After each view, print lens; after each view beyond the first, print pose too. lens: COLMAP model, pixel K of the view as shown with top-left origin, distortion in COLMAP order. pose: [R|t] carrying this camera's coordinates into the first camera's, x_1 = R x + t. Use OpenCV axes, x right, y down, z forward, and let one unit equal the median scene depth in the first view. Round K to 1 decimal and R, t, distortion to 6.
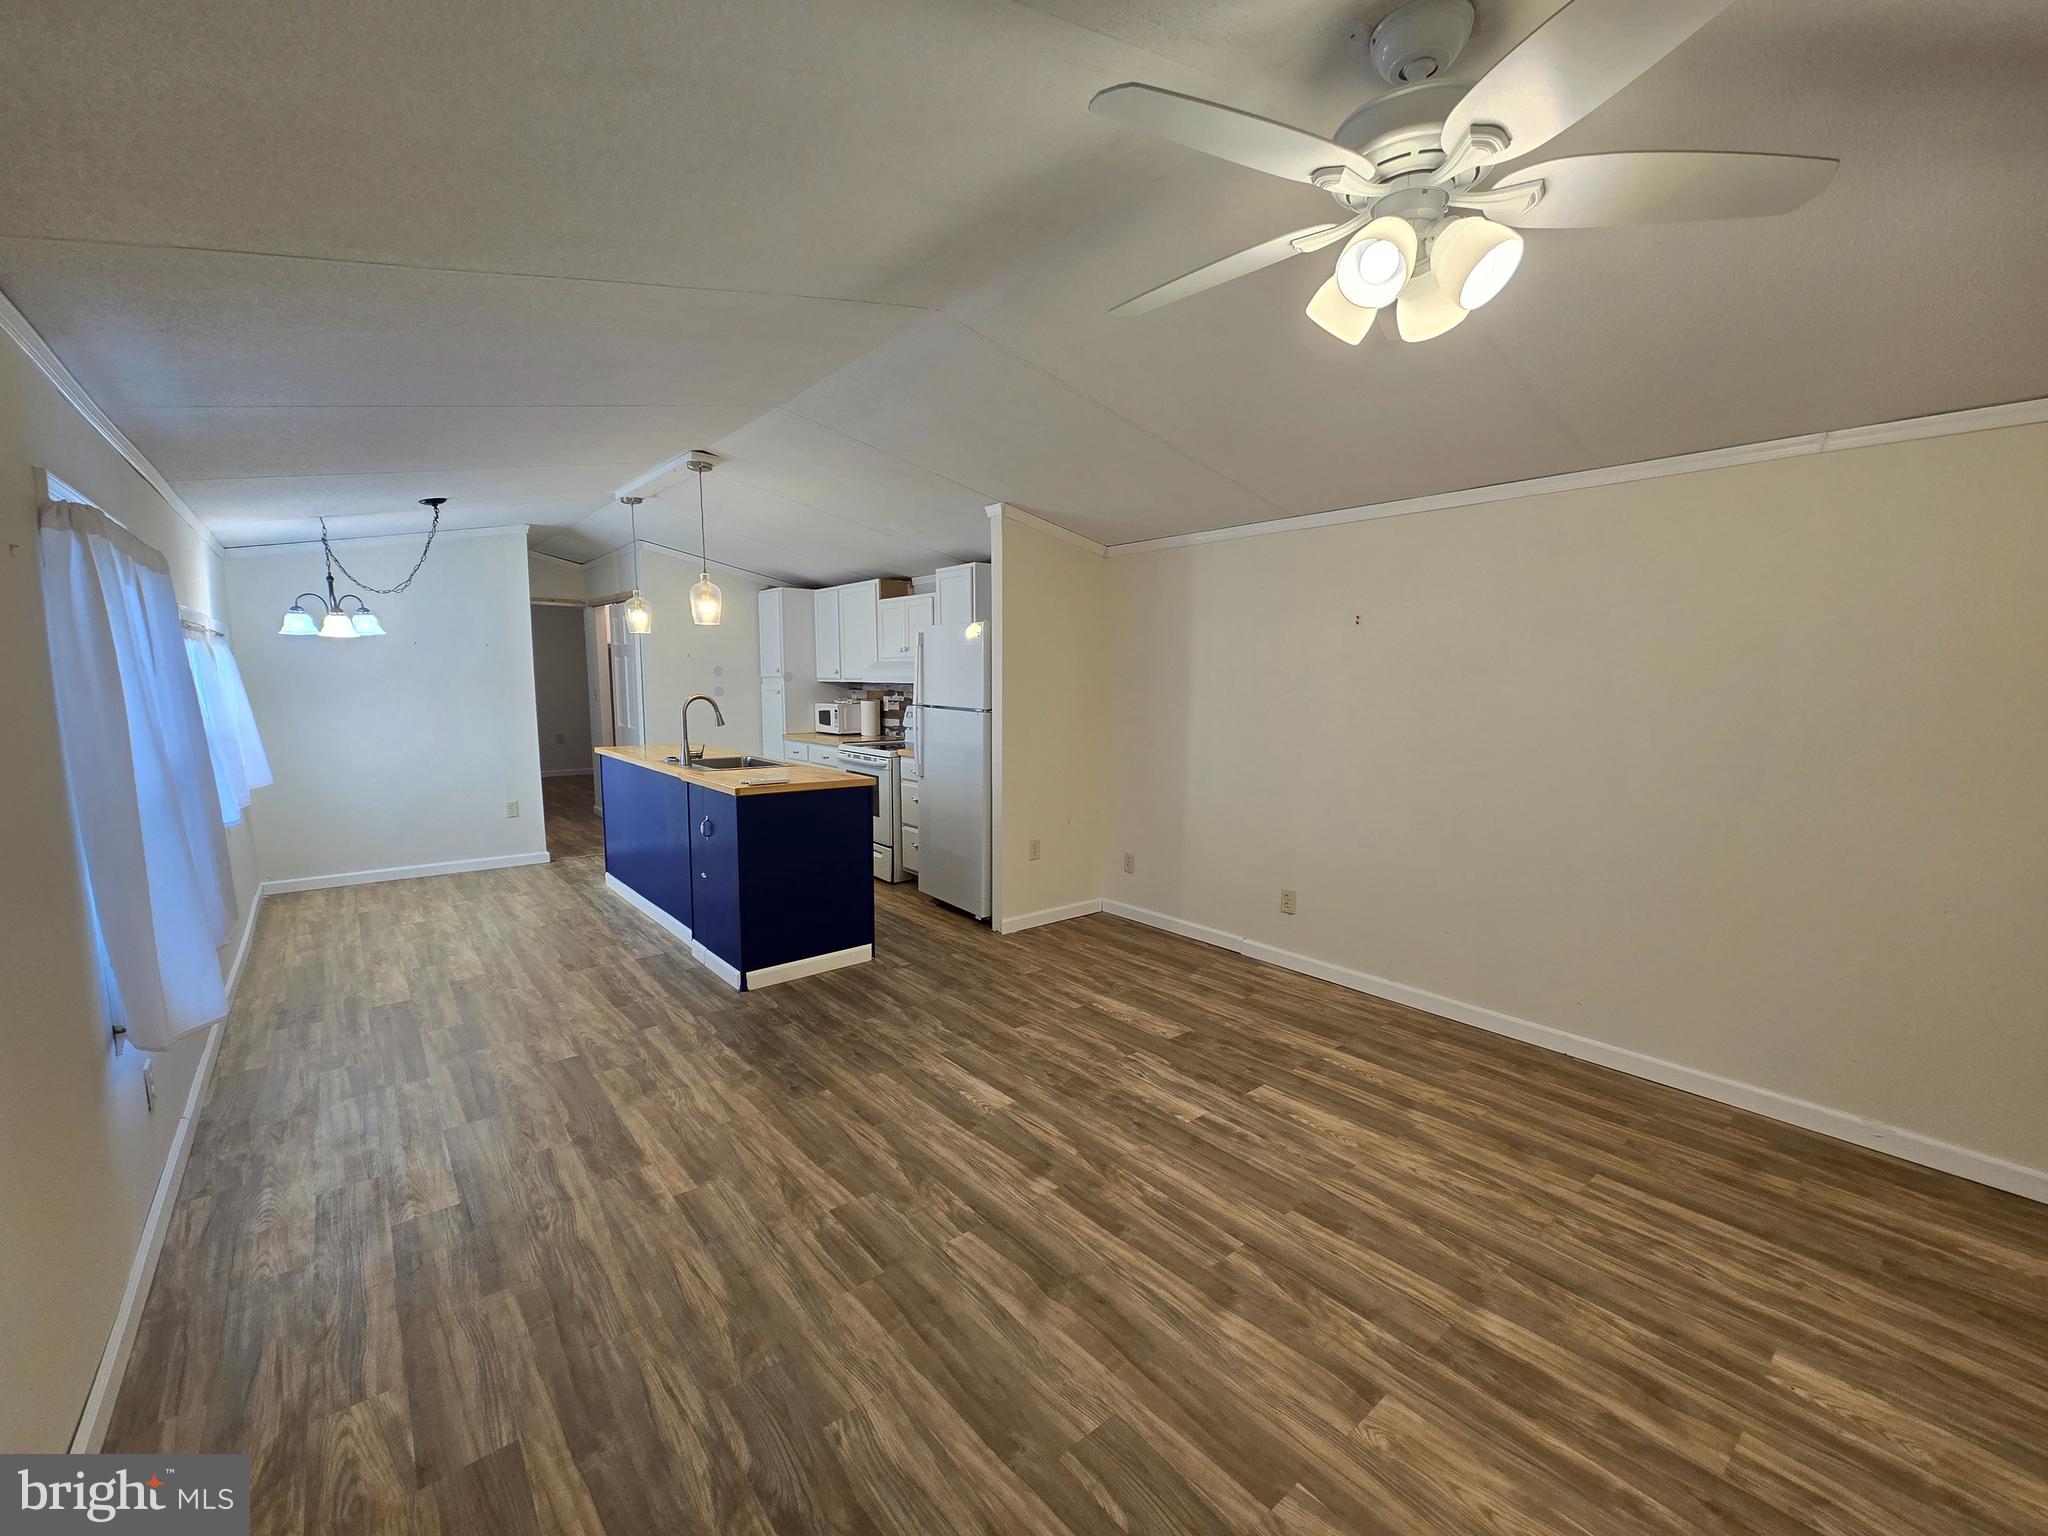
lens RADIAL K [[838.9, 0, 1023.4], [0, 838.9, 772.6], [0, 0, 1]] dist [-0.003363, 0.002936]
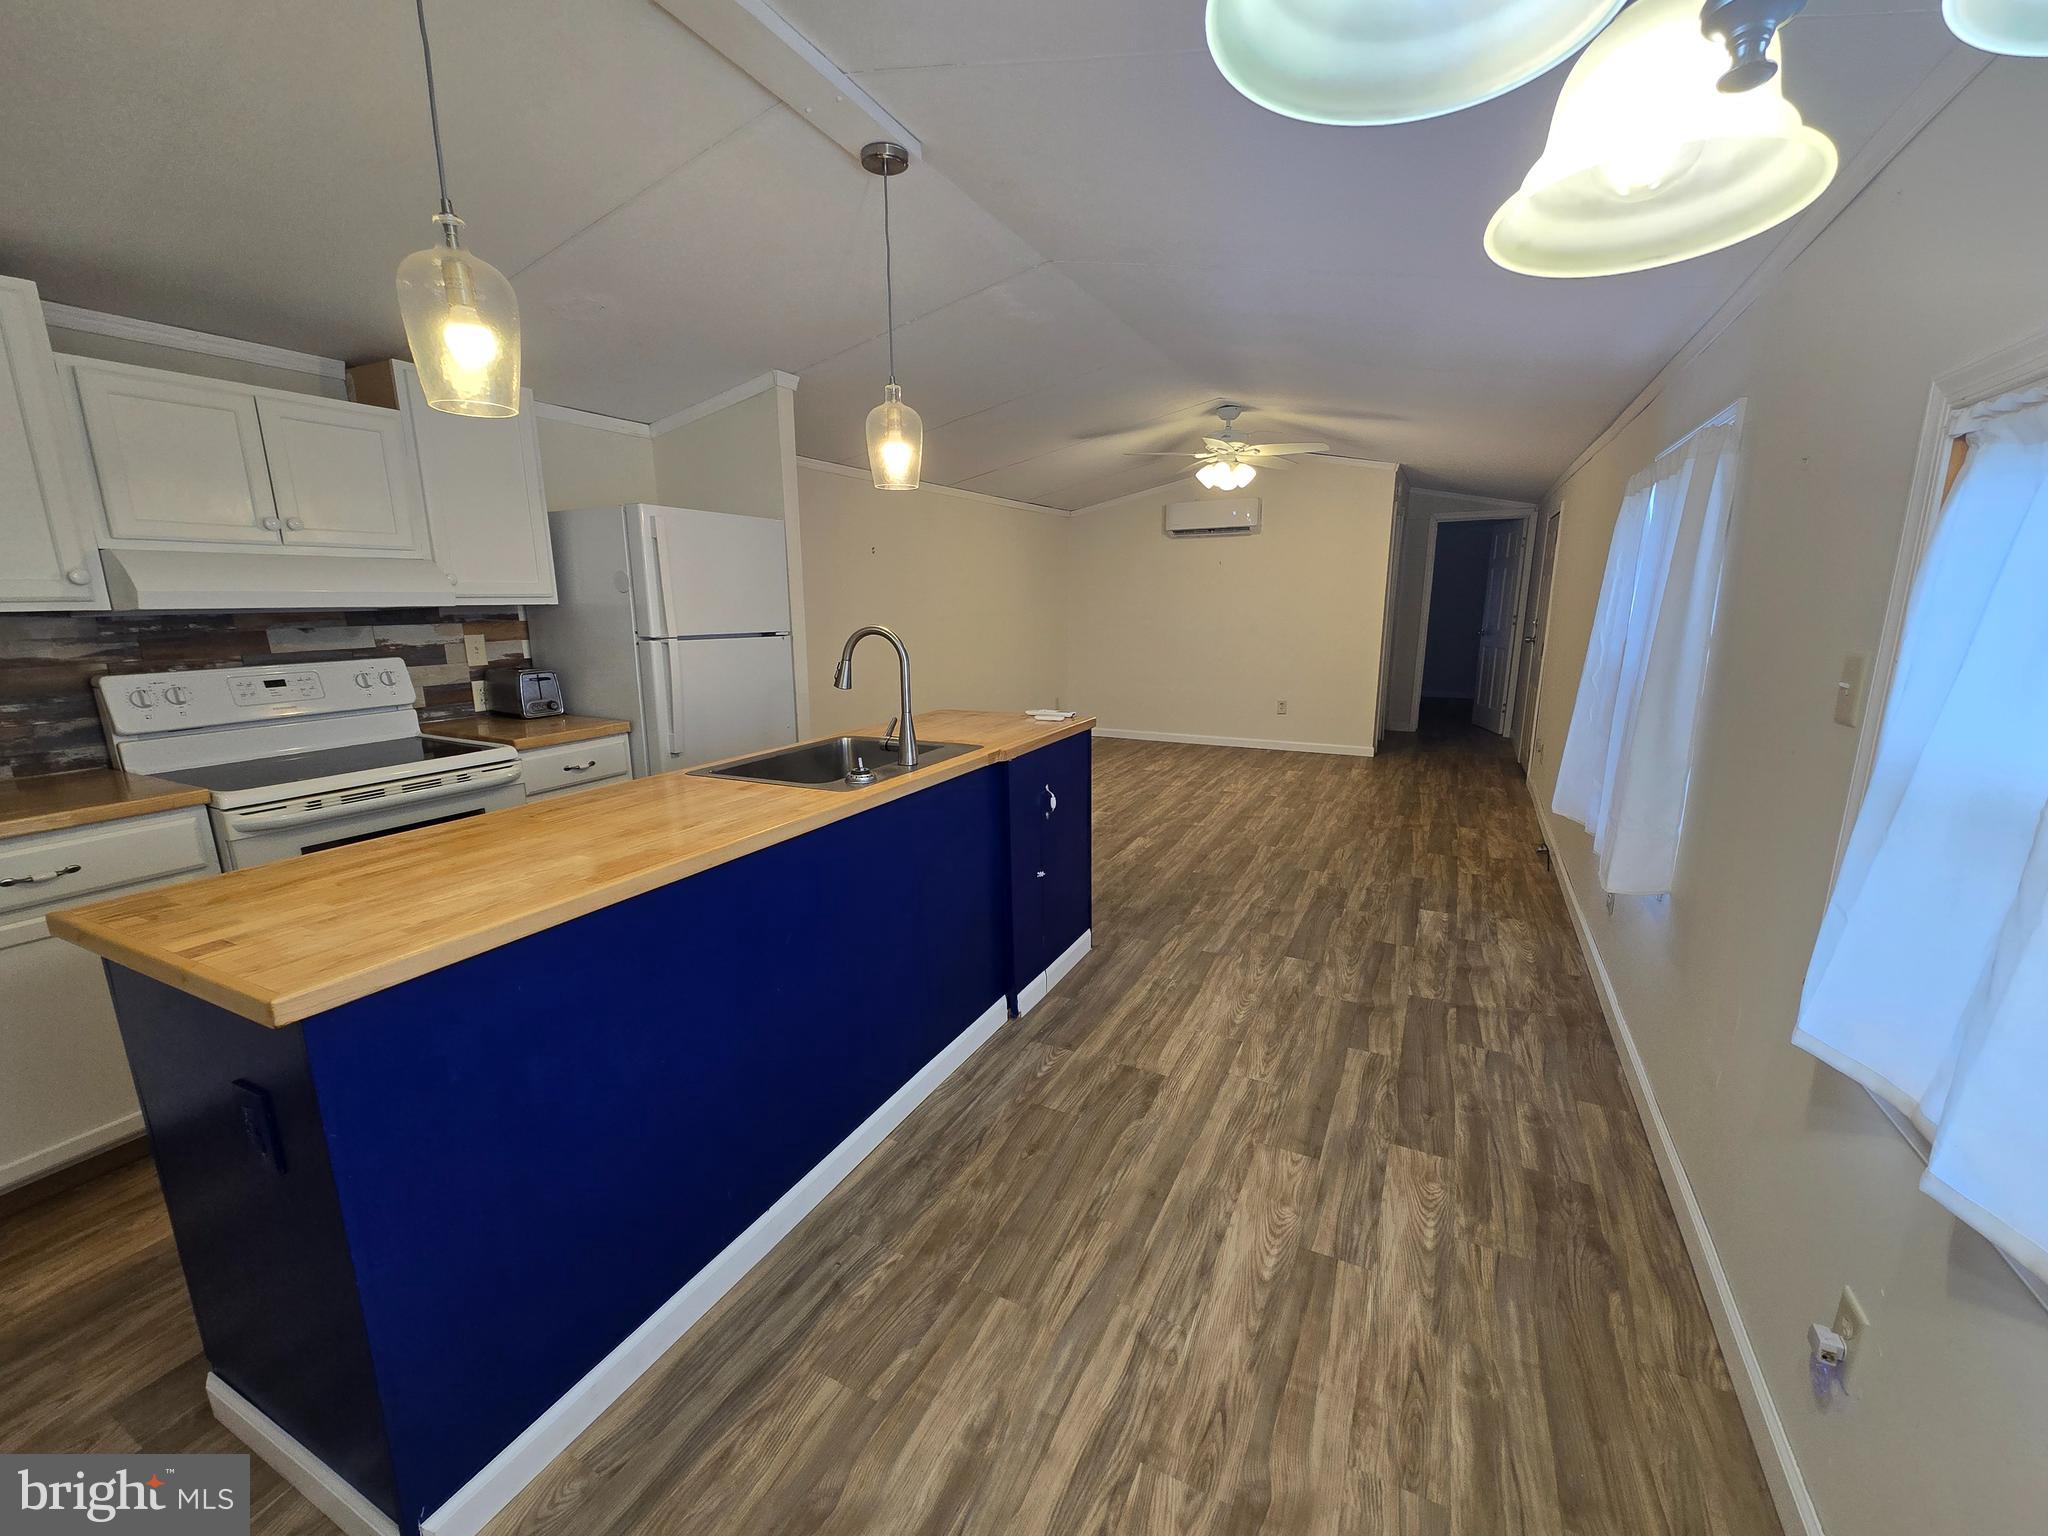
lens RADIAL K [[838.9, 0, 1024.8], [0, 838.9, 783.1], [0, 0, 1]] dist [-0.003363, 0.002936]
pose [[-0.403949, -0.203204, 0.891927, -1.530892], [0.110432, 0.957053, 0.268056, -0.219087], [-0.908092, 0.206778, -0.364160, 1.939156]]
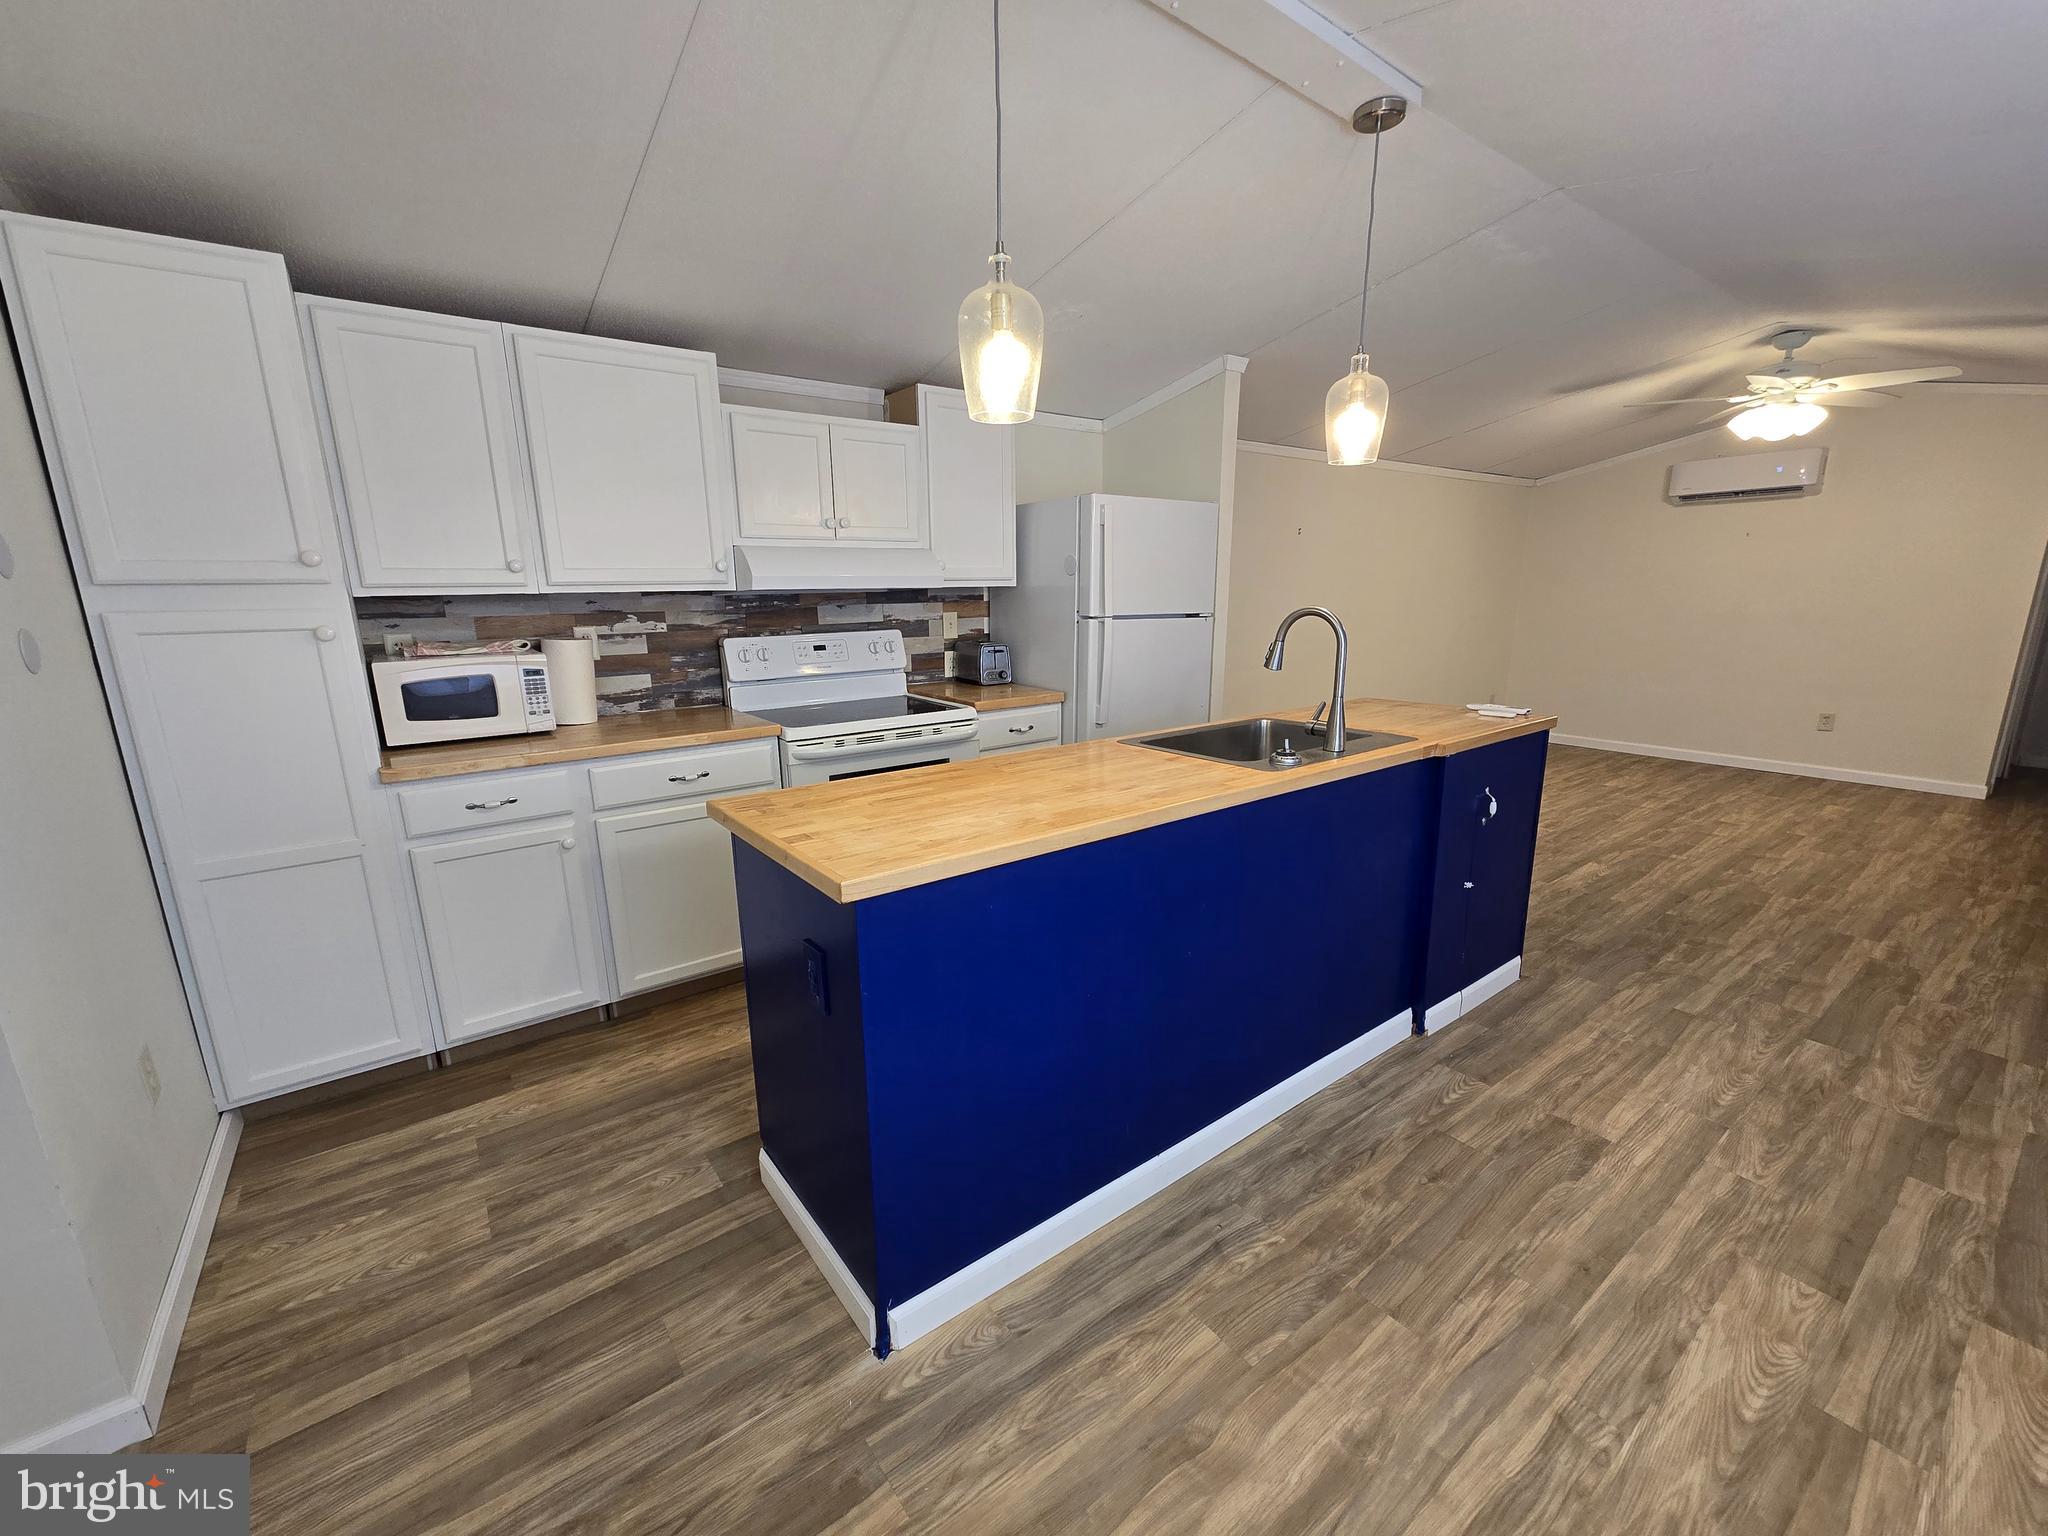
lens RADIAL K [[838.9, 0, 1022.4], [0, 838.9, 783.3], [0, 0, 1]] dist [-0.003363, 0.002936]
pose [[0.047391, -0.238022, 0.970103, -1.542198], [0.126938, 0.964755, 0.230509, -0.220019], [-0.990778, 0.112219, 0.075935, 1.978225]]
